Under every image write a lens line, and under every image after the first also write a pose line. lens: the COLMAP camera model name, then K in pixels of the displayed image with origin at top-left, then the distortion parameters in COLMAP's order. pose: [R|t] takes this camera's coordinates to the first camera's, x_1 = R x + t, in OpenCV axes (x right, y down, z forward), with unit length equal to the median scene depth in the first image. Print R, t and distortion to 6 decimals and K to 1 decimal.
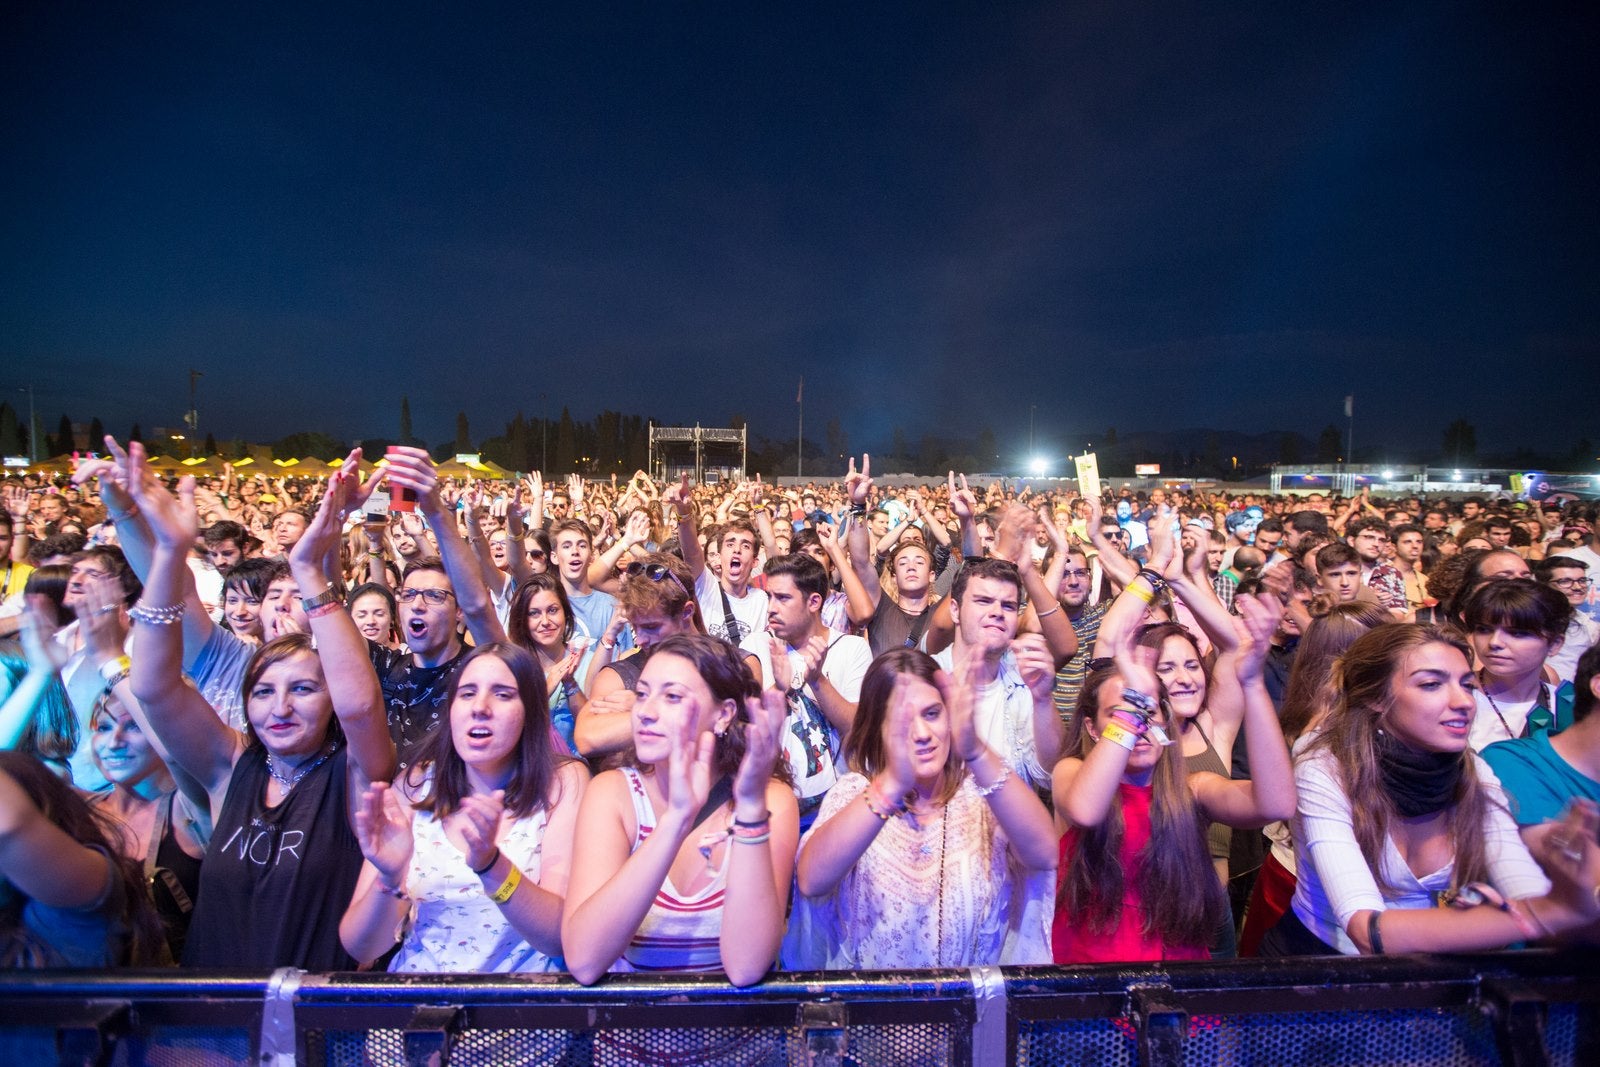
lens RADIAL K [[708.7, 0, 800.0], [0, 708.7, 533.5], [0, 0, 1]] dist [-0.043614, 0.009235]
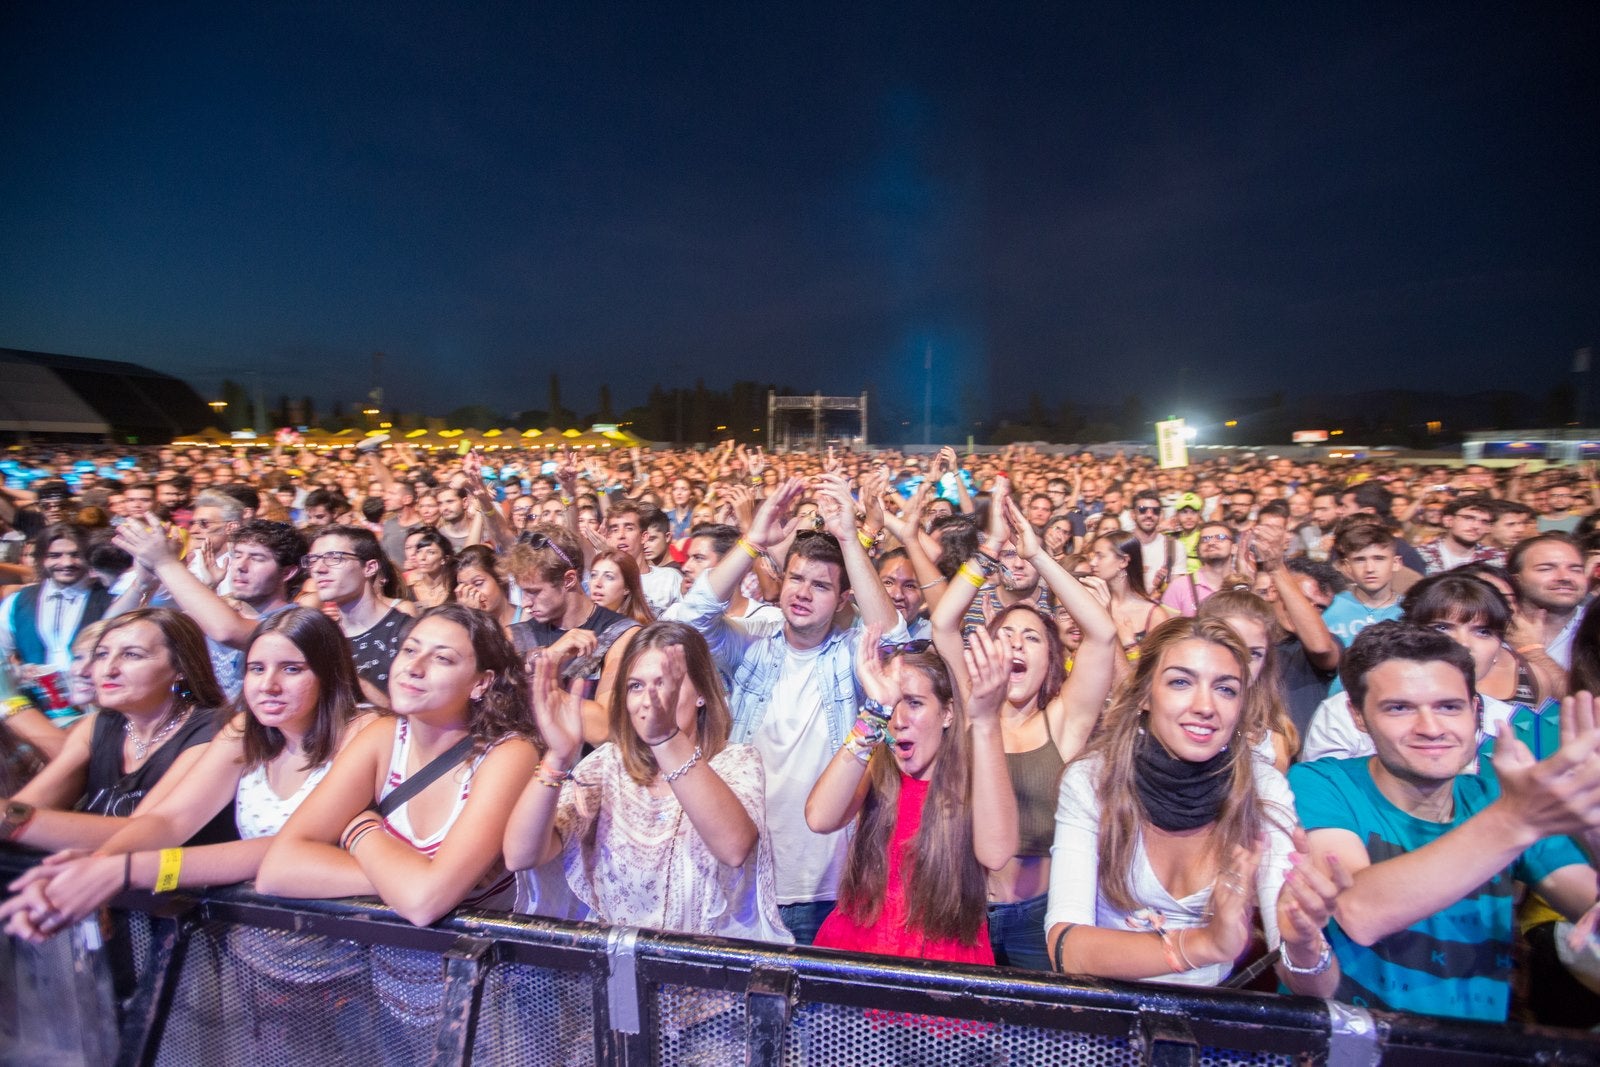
lens RADIAL K [[708.7, 0, 800.0], [0, 708.7, 533.5], [0, 0, 1]] dist [-0.043614, 0.009235]
pose [[0.984541, 0.018249, -0.174201, 0.572321], [-0.010437, 0.998902, 0.045661, -0.016645], [0.174843, -0.043137, 0.983651, 0.029326]]
